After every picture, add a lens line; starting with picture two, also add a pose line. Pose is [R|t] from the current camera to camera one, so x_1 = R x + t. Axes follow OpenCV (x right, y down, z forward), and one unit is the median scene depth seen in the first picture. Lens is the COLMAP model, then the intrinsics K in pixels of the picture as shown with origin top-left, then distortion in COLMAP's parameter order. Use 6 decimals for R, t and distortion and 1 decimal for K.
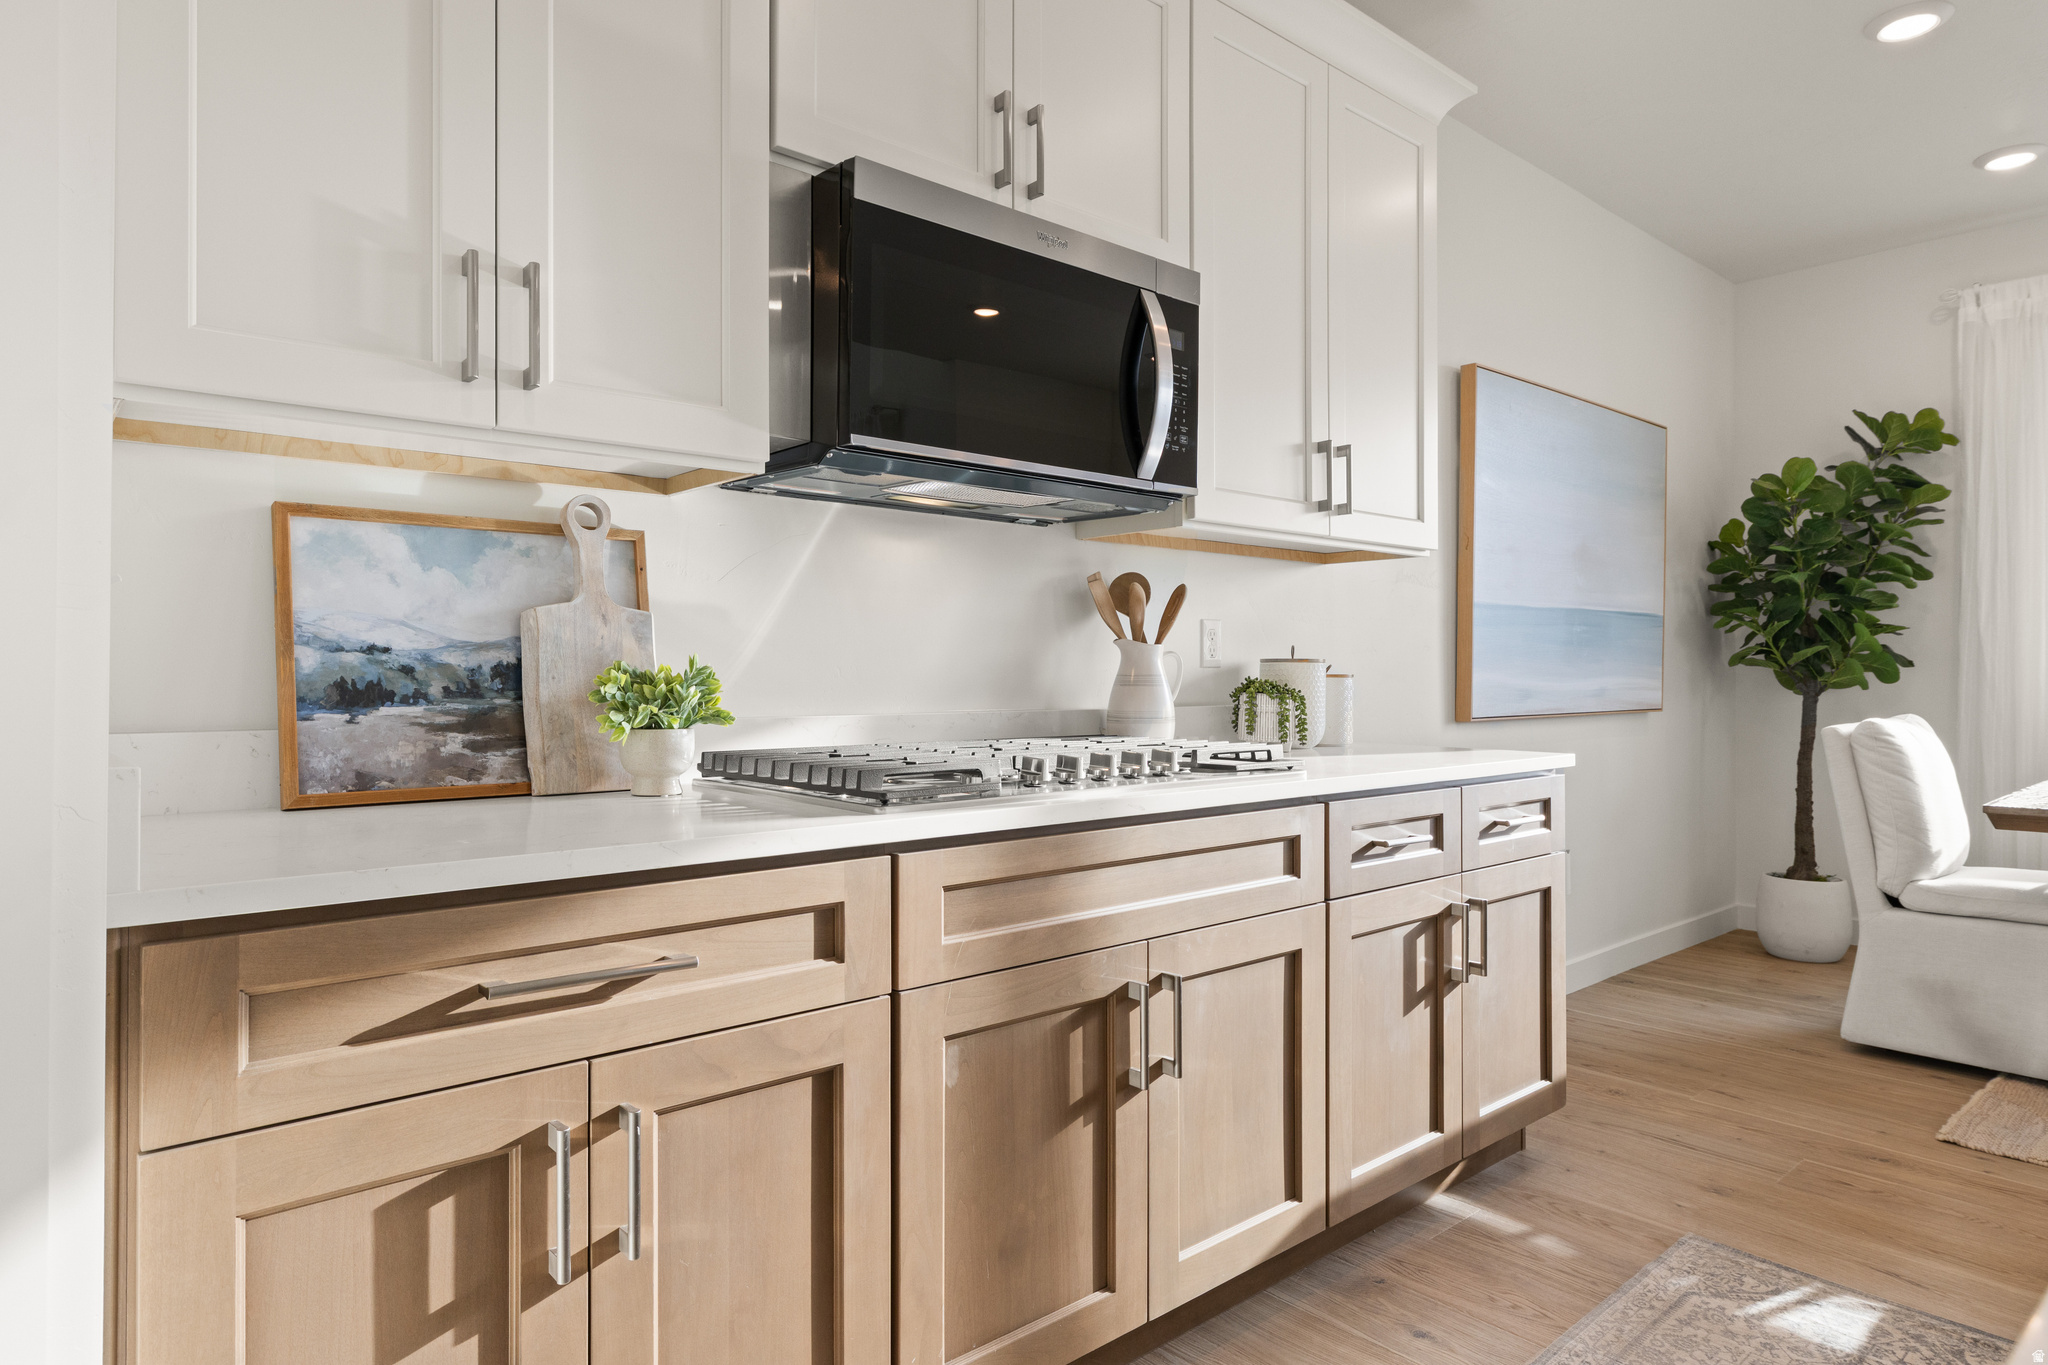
lens RADIAL K [[1206.7, 0, 1032.1], [0, 1206.7, 667.3], [0, 0, 1]] dist [-0.002400, 0.002034]
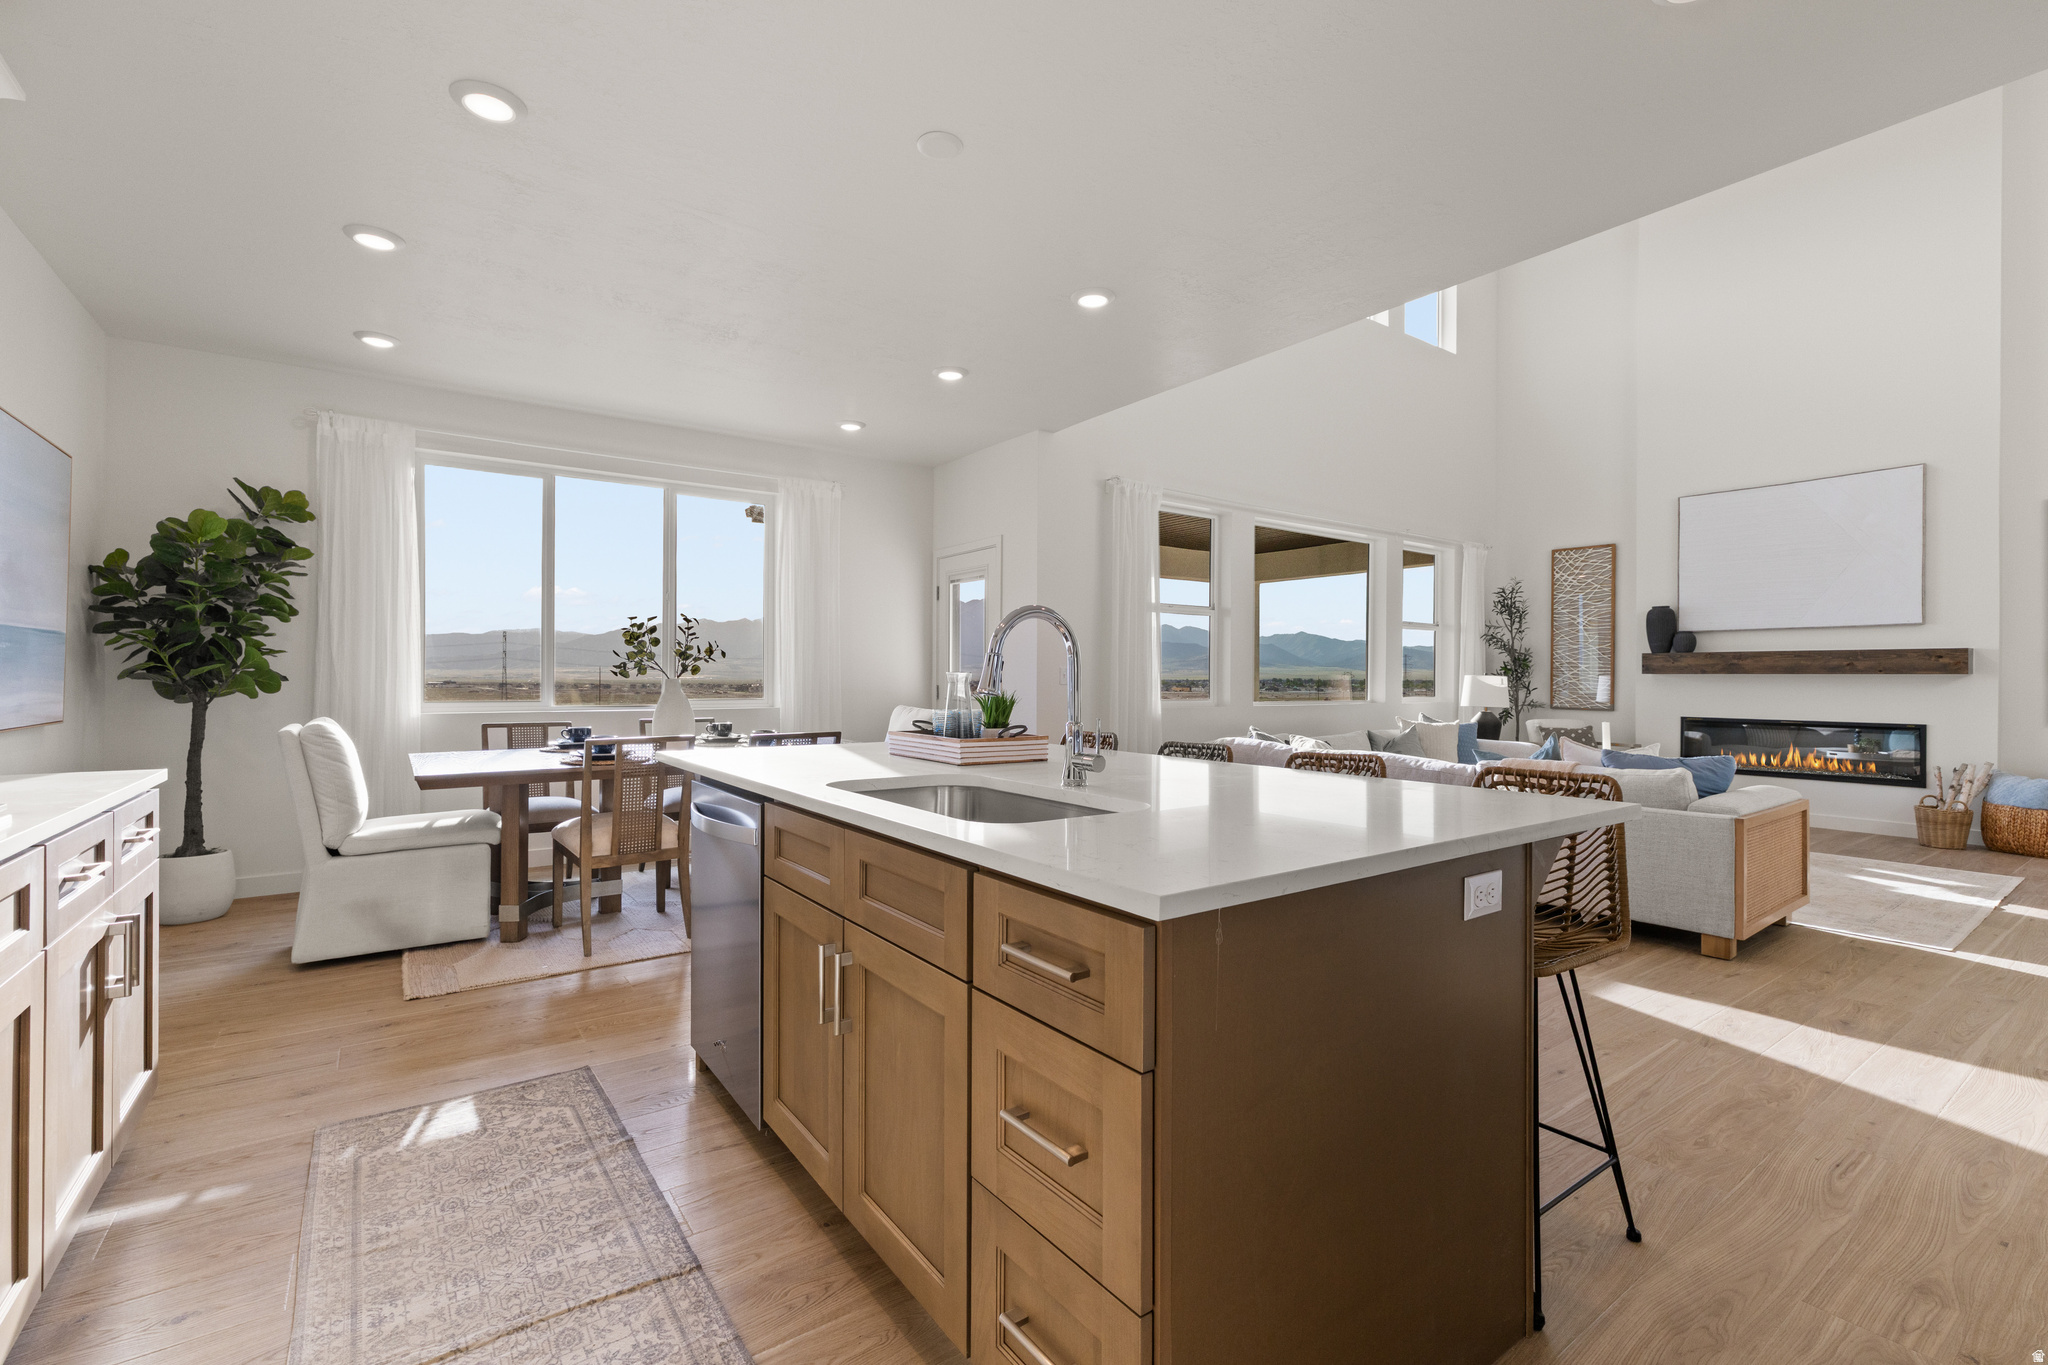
lens RADIAL K [[895.1, 0, 1026.9], [0, 895.1, 679.2], [0, 0, 1]] dist [-0.000397, 0.002921]
pose [[0.101907, -0.002779, 0.994790, -0.353050], [-0.009954, 0.999943, 0.003813, -0.027237], [-0.994744, -0.010291, 0.101874, 0.147612]]
